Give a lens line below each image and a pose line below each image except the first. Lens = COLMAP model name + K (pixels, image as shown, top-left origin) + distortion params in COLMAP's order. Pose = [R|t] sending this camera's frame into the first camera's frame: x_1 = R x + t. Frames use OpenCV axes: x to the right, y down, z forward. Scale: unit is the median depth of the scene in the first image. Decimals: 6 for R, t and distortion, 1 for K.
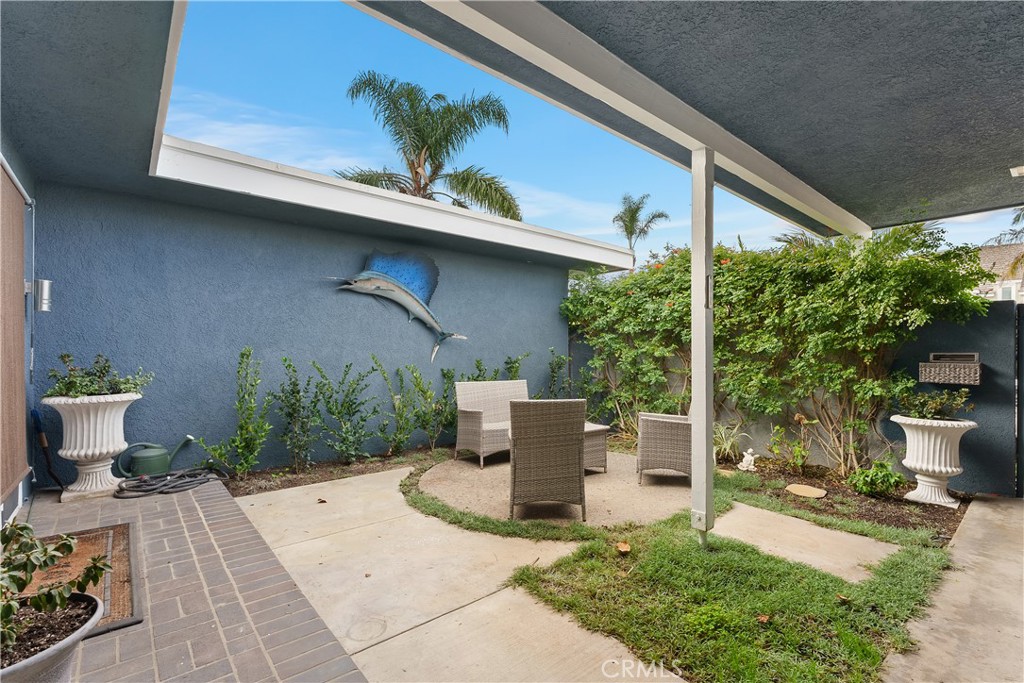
lens RADIAL K [[463.8, 0, 512.0], [0, 463.8, 341.5], [0, 0, 1]] dist [-0.002626, -0.000682]
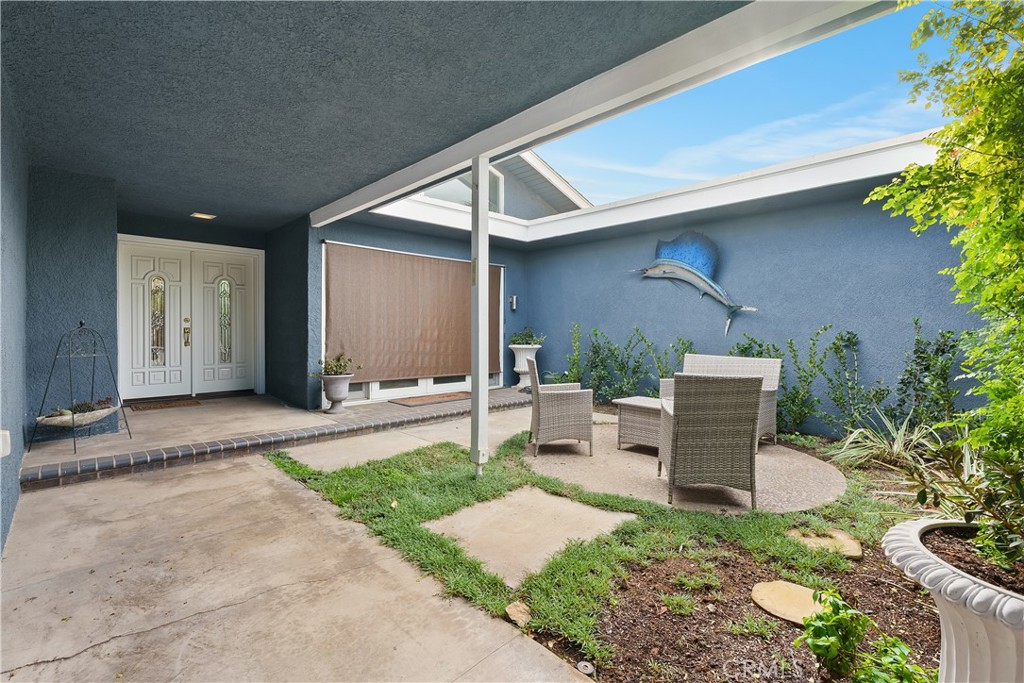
lens RADIAL K [[455.6, 0, 512.5], [0, 455.6, 325.0], [0, 0, 1]] dist [-0.000226, -0.000095]
pose [[0.073308, -0.004590, -0.997299, 1.207817], [0.022026, 0.999753, -0.002983, 0.023300], [0.997066, -0.021748, 0.073391, 0.735320]]
